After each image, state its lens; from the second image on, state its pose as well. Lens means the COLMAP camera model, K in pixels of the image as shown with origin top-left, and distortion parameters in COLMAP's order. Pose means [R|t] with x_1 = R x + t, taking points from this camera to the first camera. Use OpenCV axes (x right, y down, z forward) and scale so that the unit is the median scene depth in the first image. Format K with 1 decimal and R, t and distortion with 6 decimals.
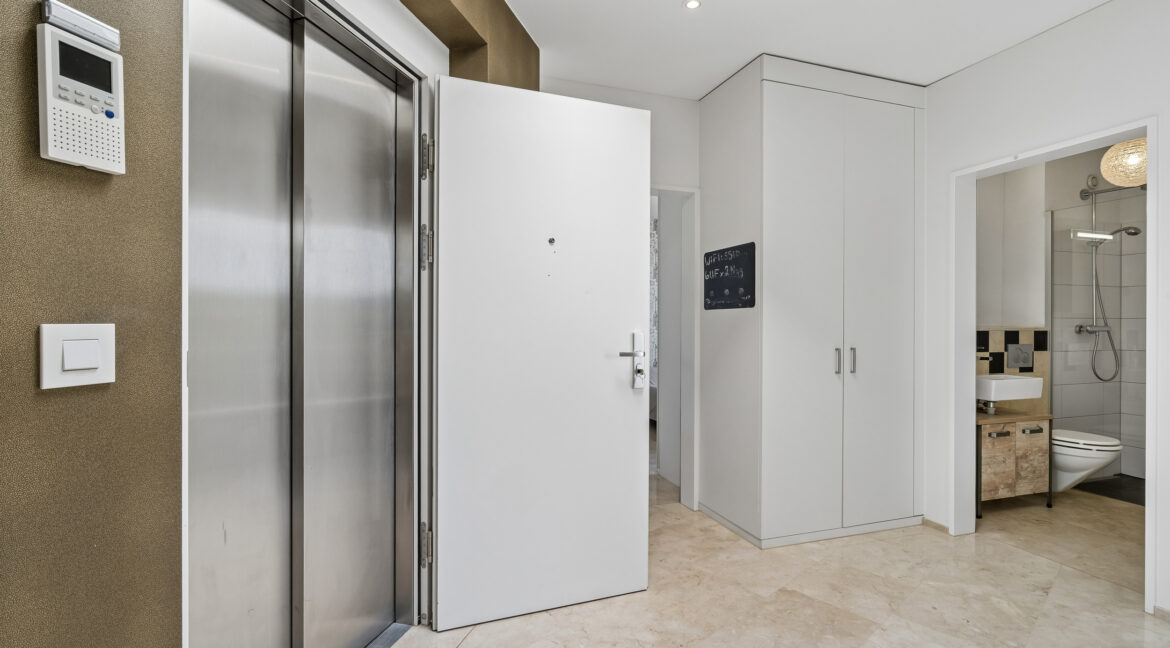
lens RADIAL K [[535.4, 0, 585.0], [0, 535.4, 324.0], [0, 0, 1]] dist [0.003340, 0.000725]
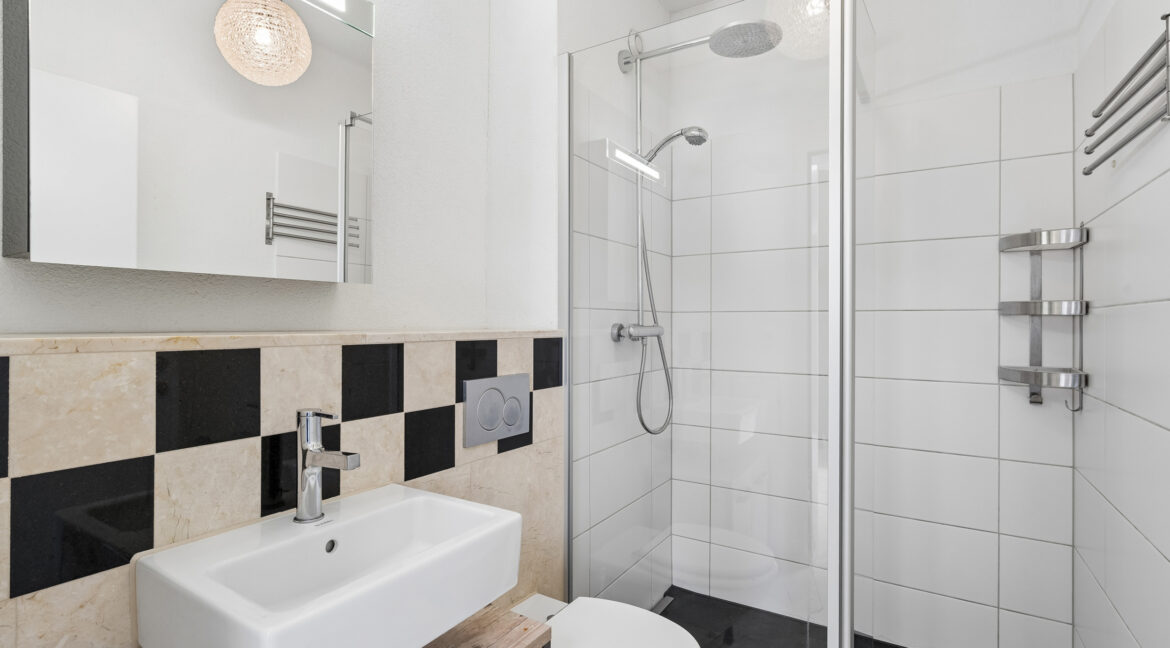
lens RADIAL K [[535.4, 0, 585.0], [0, 535.4, 324.0], [0, 0, 1]] dist [0.003340, 0.000725]
pose [[0.778494, -0.004180, 0.627638, 0.616890], [0.001865, 0.999989, 0.004346, 0.000121], [-0.627649, -0.002213, 0.778493, 0.667323]]
